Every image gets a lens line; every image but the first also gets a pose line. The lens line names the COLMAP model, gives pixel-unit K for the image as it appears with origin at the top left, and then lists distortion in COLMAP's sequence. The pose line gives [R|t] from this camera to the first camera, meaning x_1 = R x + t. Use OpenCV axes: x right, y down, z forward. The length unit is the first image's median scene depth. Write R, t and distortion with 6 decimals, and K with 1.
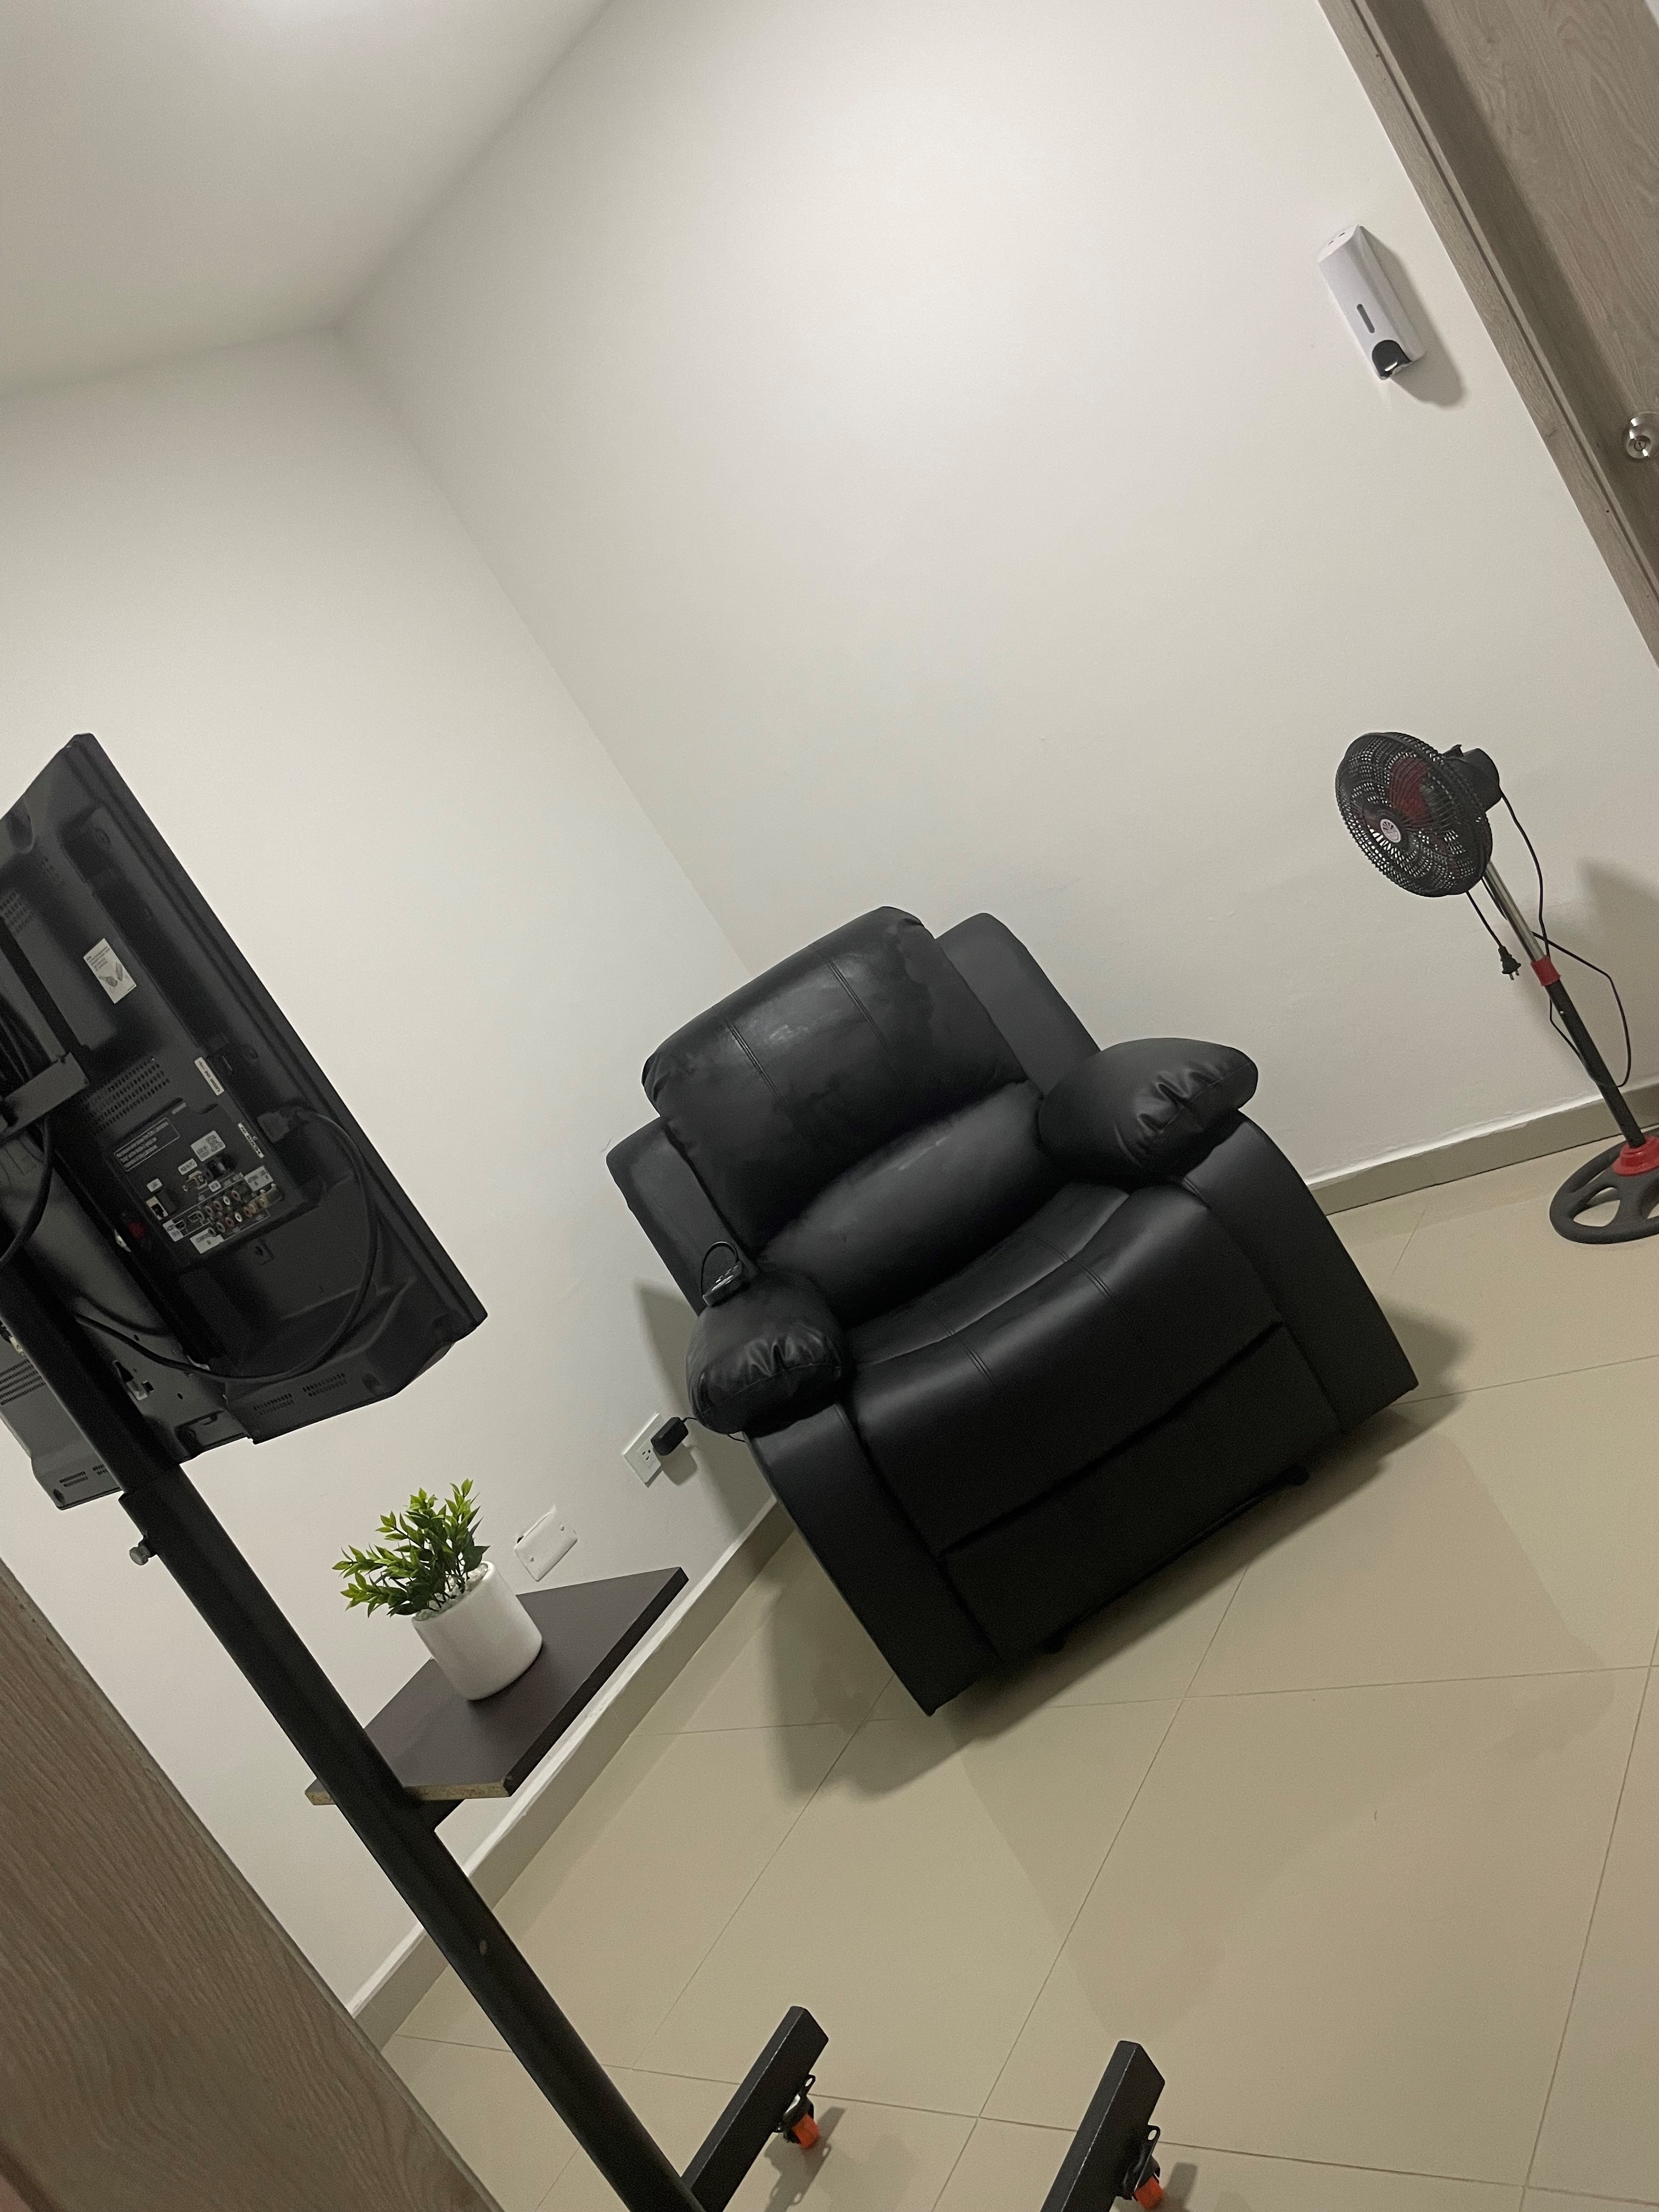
lens RADIAL K [[1646.2, 0, 836.2], [0, 1646.2, 1095.8], [0, 0, 1]] dist [0.115038, -0.202050]
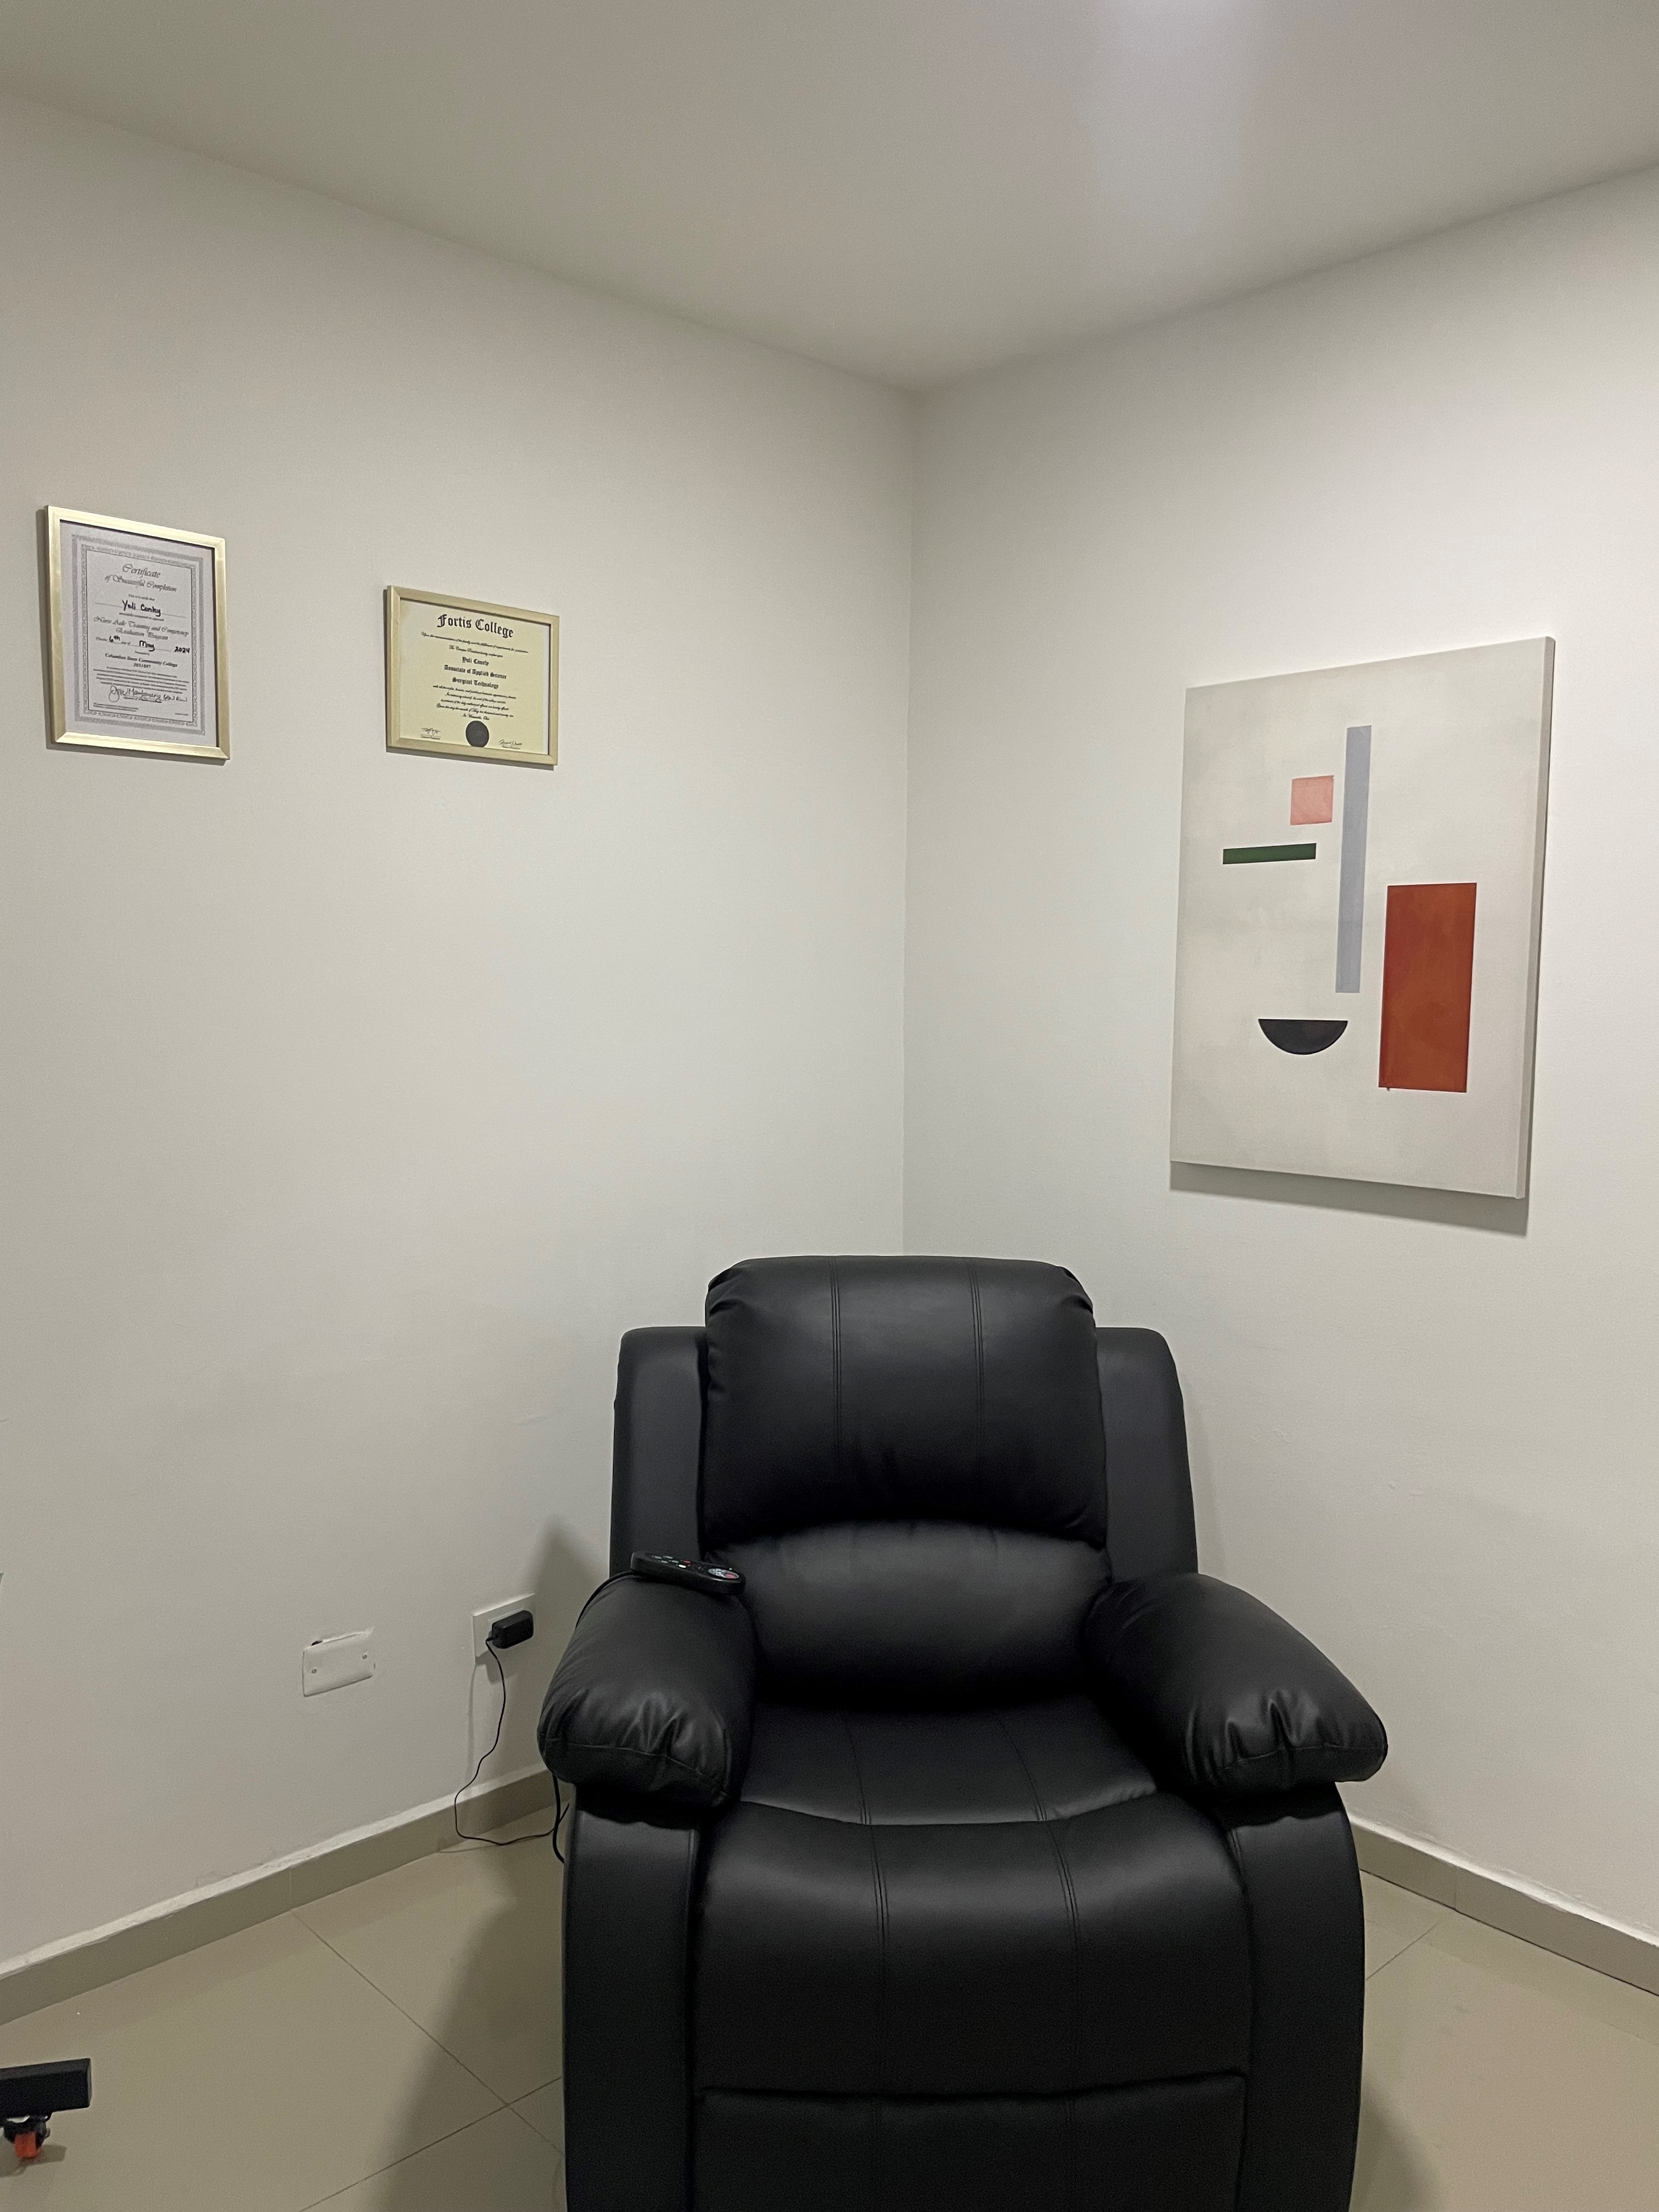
lens RADIAL K [[1646.2, 0, 836.2], [0, 1646.2, 1095.8], [0, 0, 1]] dist [0.115038, -0.202050]
pose [[0.832162, 0.552661, -0.045527, -0.096155], [-0.554511, 0.828591, -0.077168, -0.069430], [-0.004925, 0.089462, 0.995978, 0.194762]]
